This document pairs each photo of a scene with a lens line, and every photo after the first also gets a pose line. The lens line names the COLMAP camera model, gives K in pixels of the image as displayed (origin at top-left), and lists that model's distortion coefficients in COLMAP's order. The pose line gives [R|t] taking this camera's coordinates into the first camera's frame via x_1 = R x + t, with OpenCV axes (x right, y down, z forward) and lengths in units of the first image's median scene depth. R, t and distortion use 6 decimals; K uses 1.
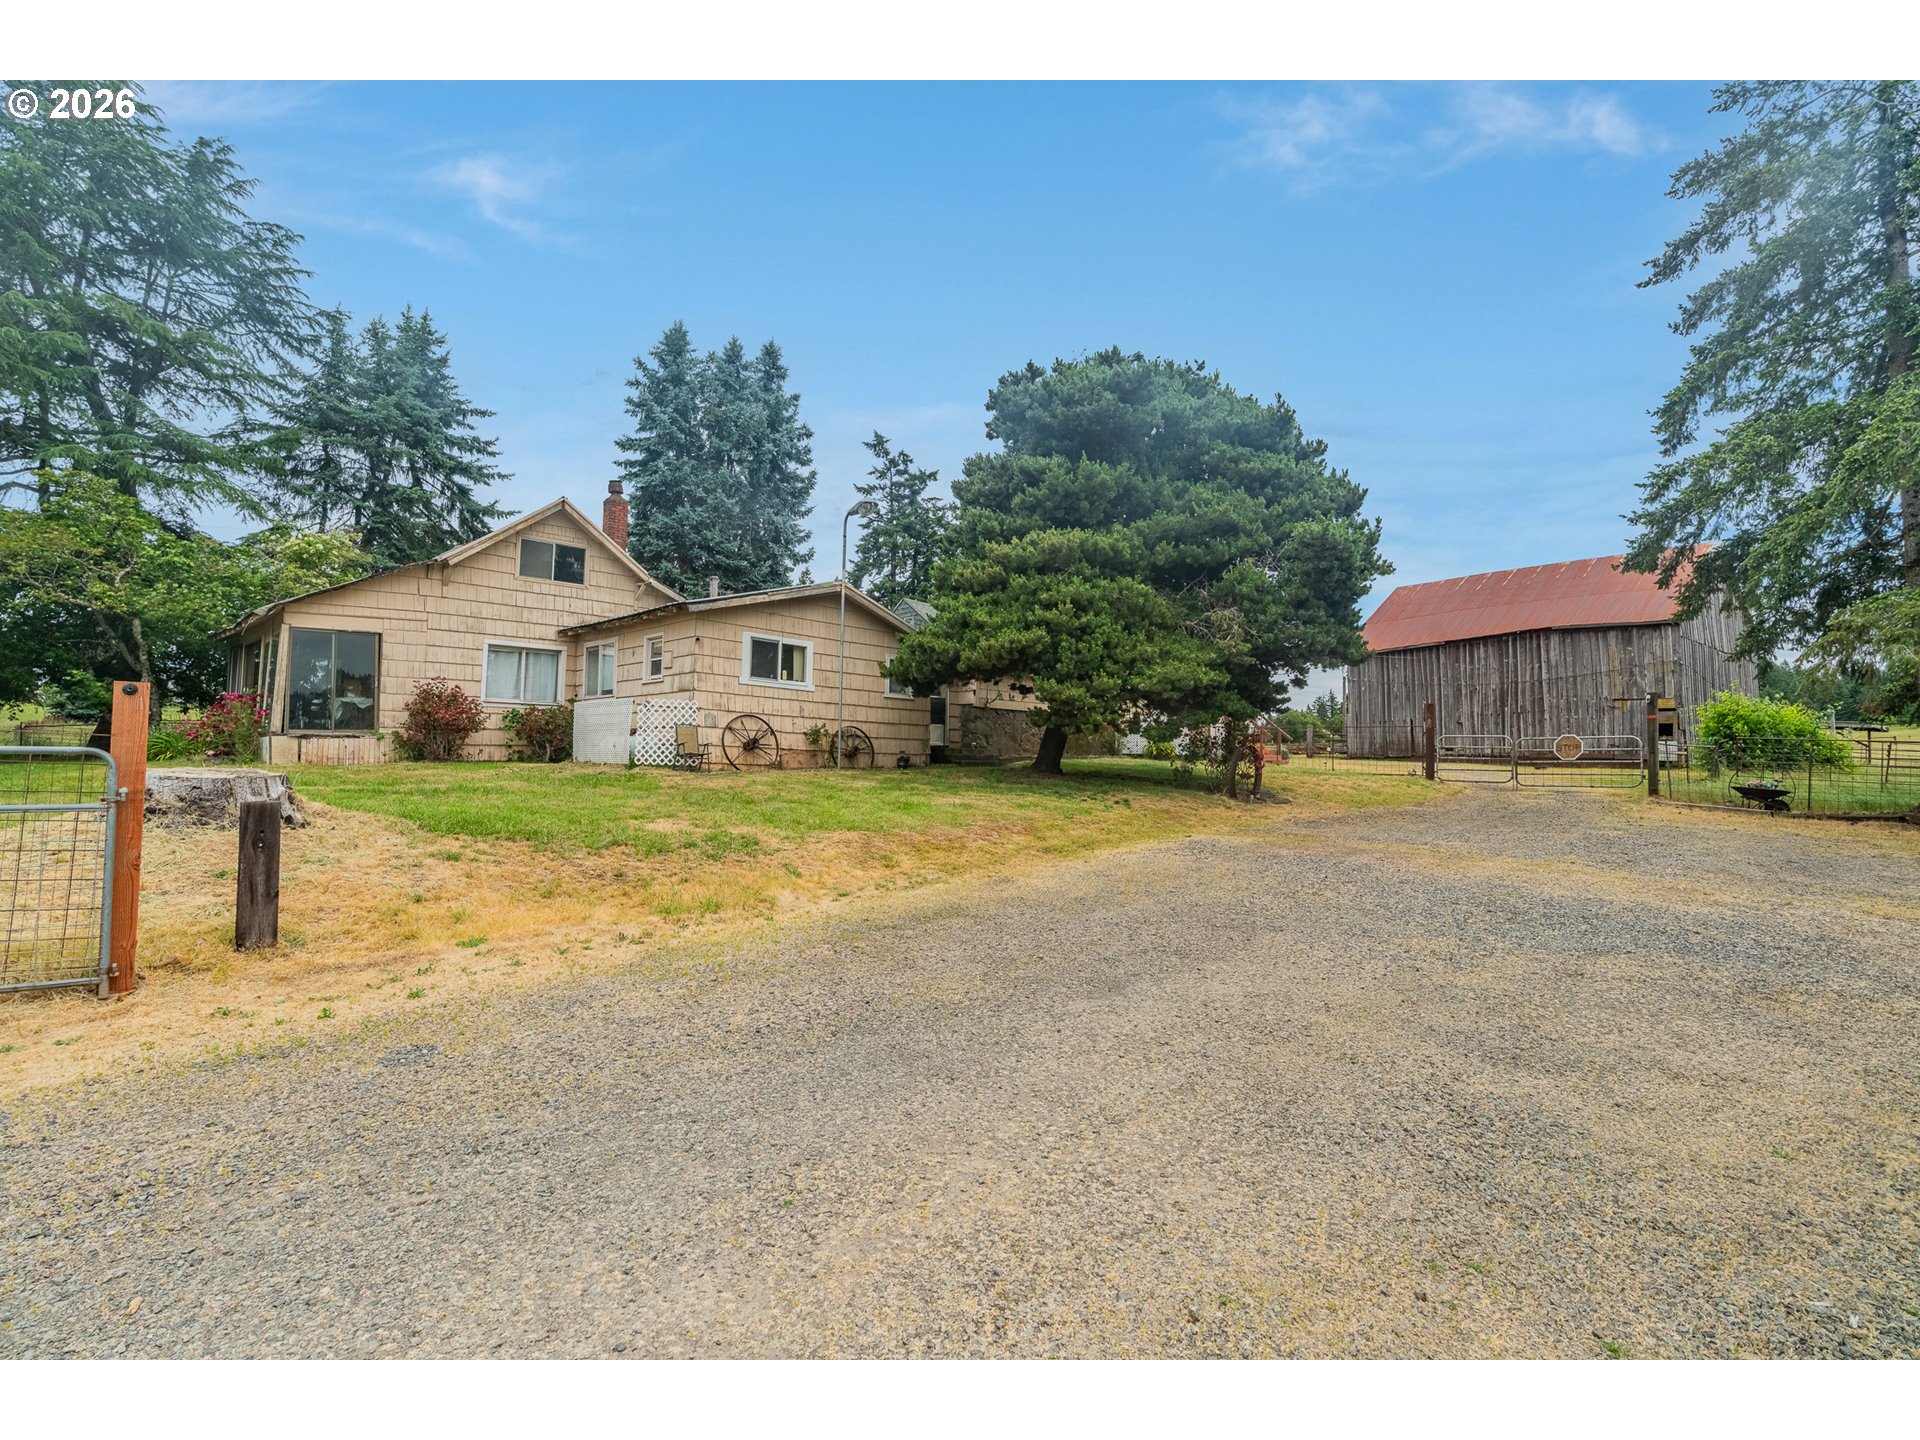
lens RADIAL K [[912.8, 0, 962.2], [0, 912.8, 715.0], [0, 0, 1]] dist [-0.019368, -0.000355]
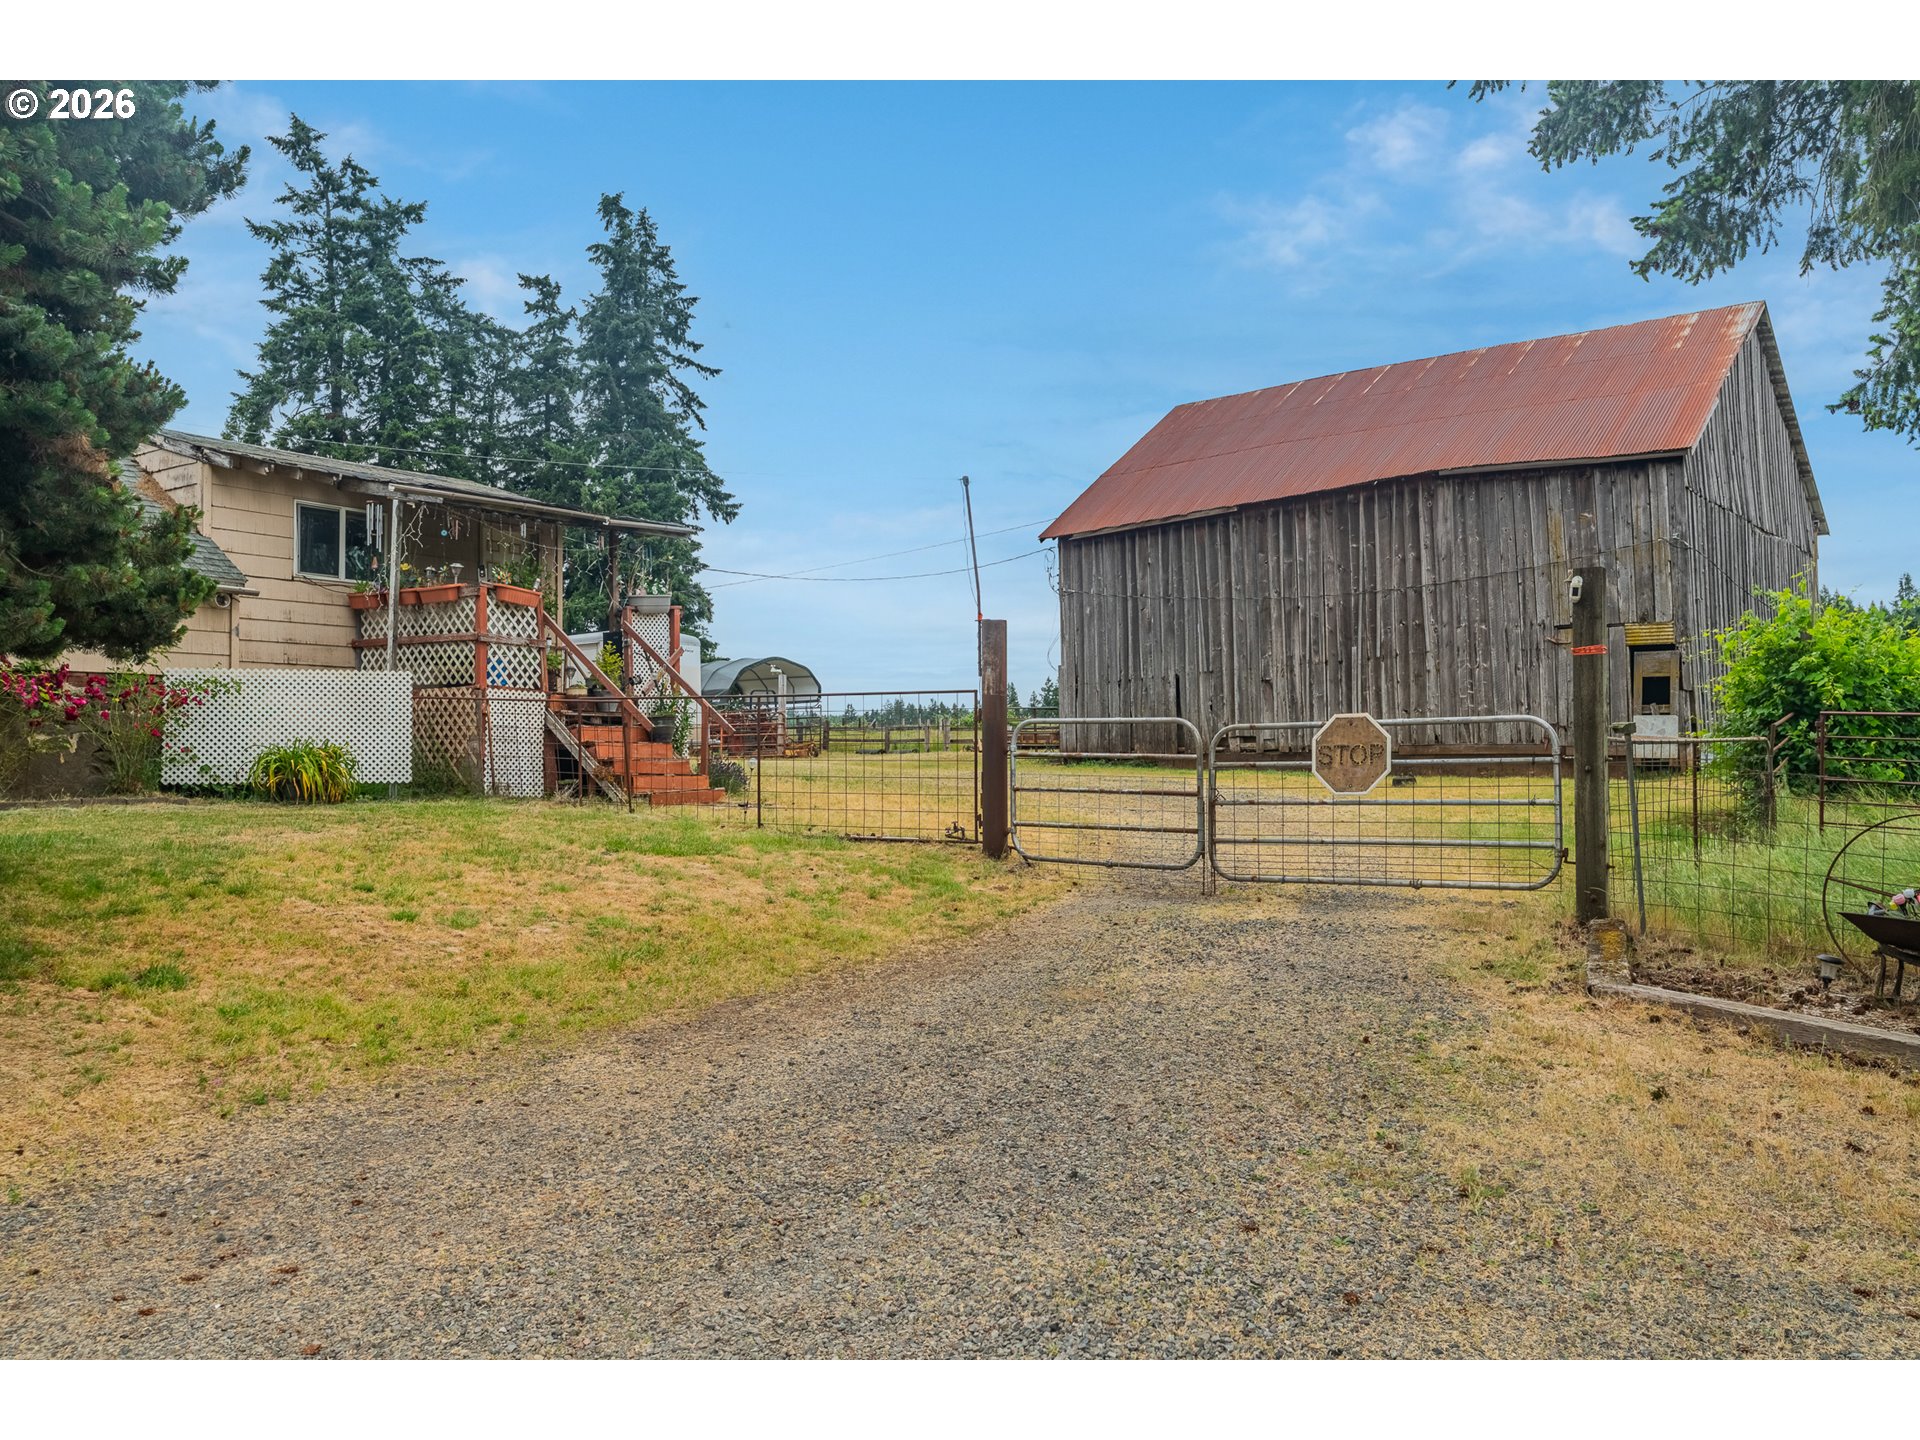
lens RADIAL K [[1549.1, 0, 956.8], [0, 1549.1, 723.3], [0, 0, 1]] dist [-0.012291, 0.006365]
pose [[0.973479, -0.017706, 0.228092, 0.217443], [0.010872, 0.999455, 0.031184, 0.003890], [-0.228520, -0.027877, 0.973140, 0.269801]]
